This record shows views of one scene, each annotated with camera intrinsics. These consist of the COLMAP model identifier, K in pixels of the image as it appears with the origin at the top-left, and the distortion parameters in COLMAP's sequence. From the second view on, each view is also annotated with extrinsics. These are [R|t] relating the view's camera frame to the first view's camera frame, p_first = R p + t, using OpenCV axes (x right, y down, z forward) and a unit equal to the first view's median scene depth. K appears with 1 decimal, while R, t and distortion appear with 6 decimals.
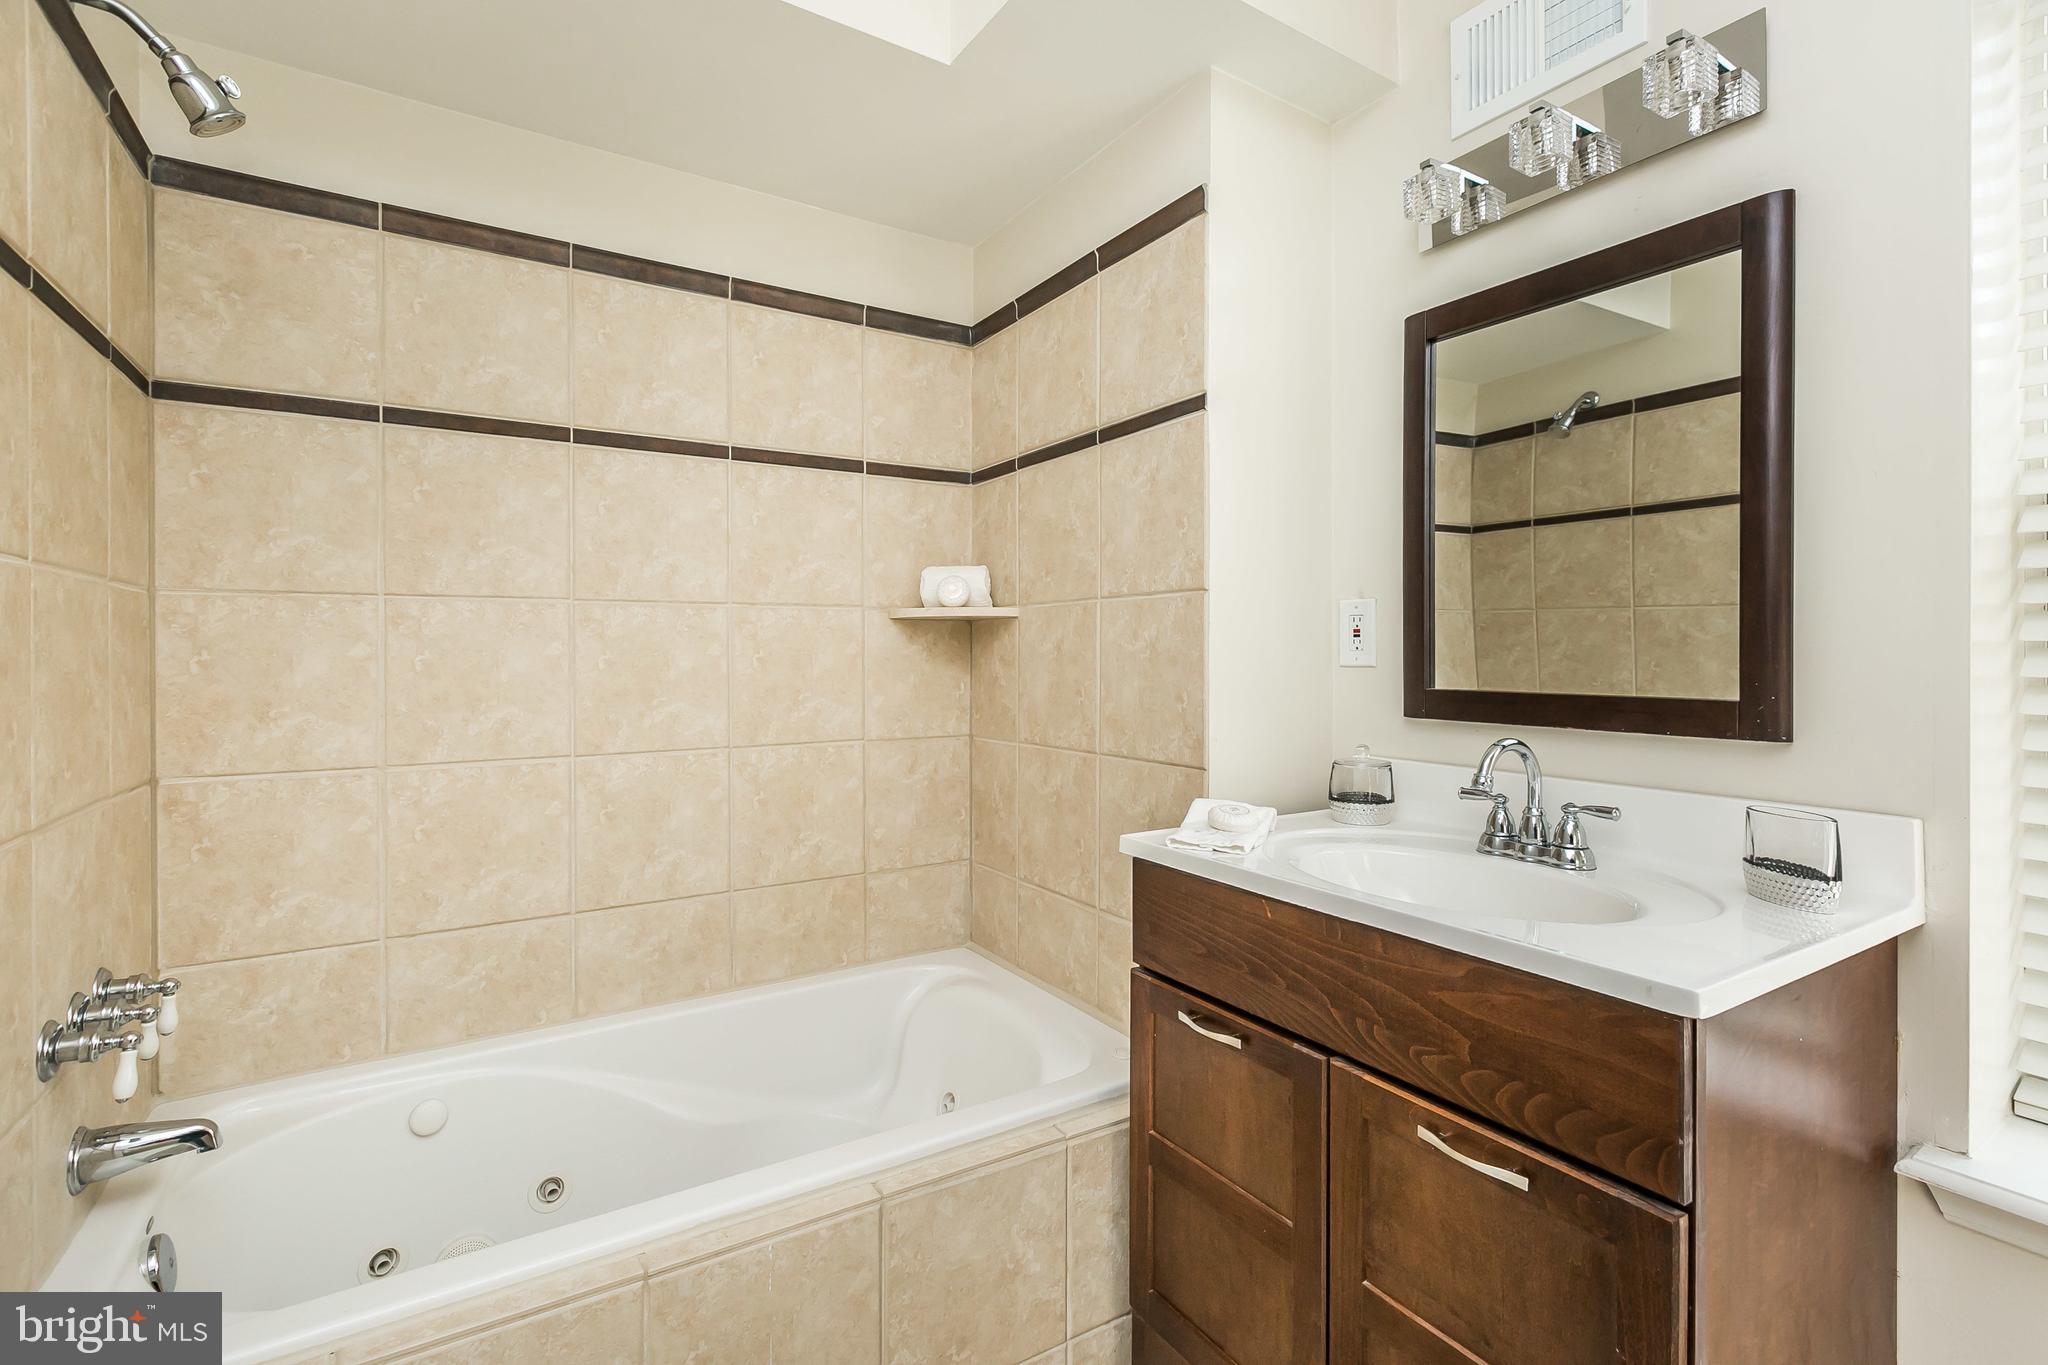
lens RADIAL K [[922.6, 0, 1024.9], [0, 922.6, 654.1], [0, 0, 1]] dist [0.001323, -0.000201]
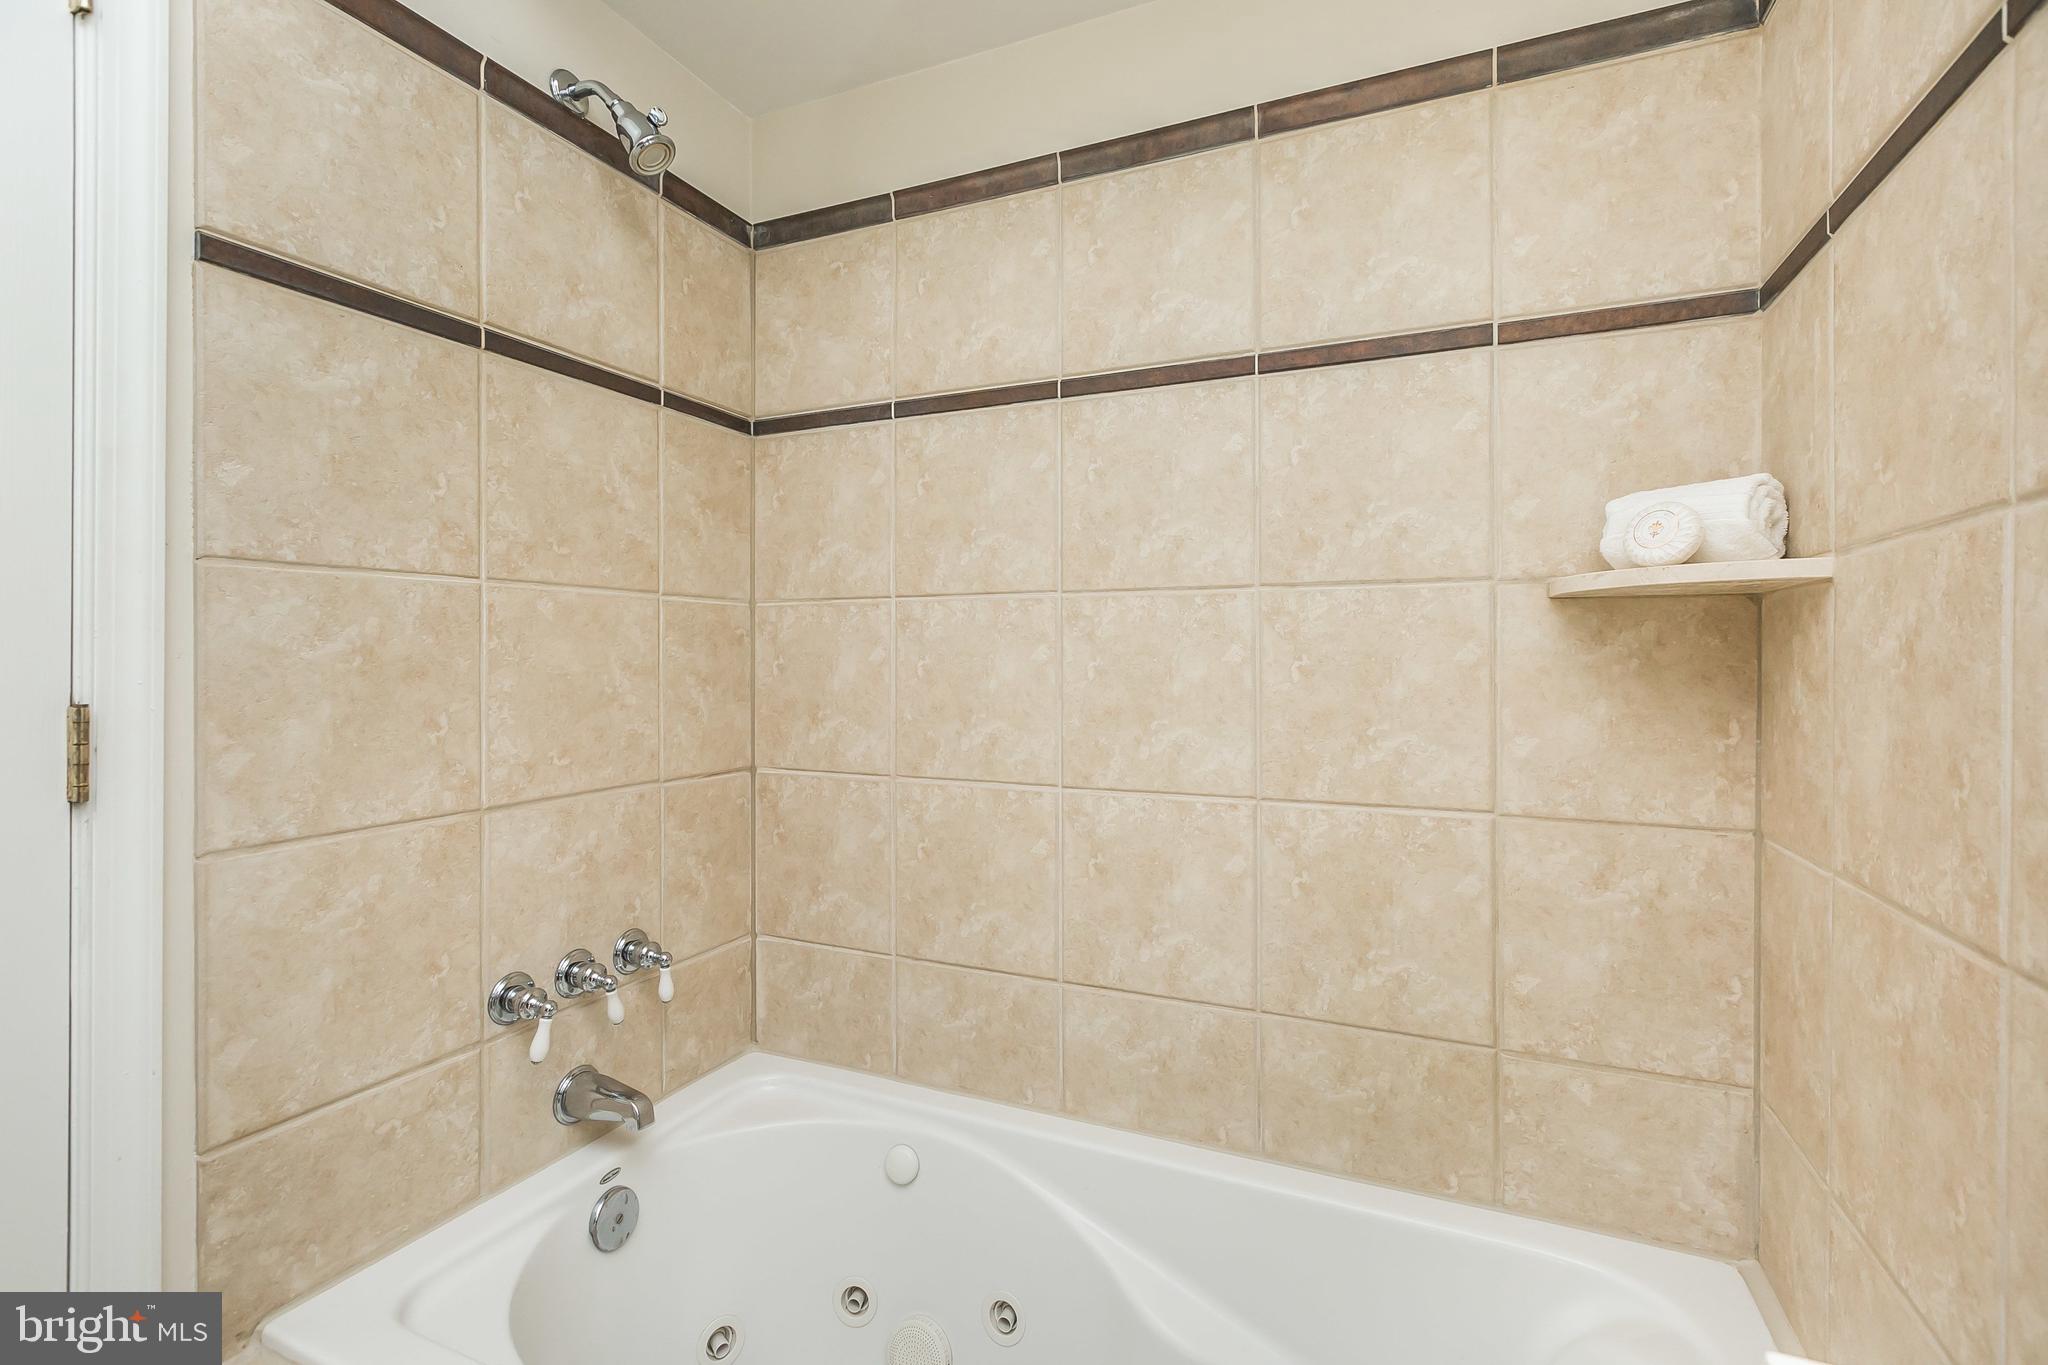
lens RADIAL K [[922.6, 0, 1024.9], [0, 922.6, 654.1], [0, 0, 1]] dist [0.001323, -0.000201]
pose [[0.556817, 0.000574, -0.830635, 0.154479], [-0.003278, 0.999993, -0.001506, -0.003488], [0.830629, 0.003561, 0.556815, 0.496797]]
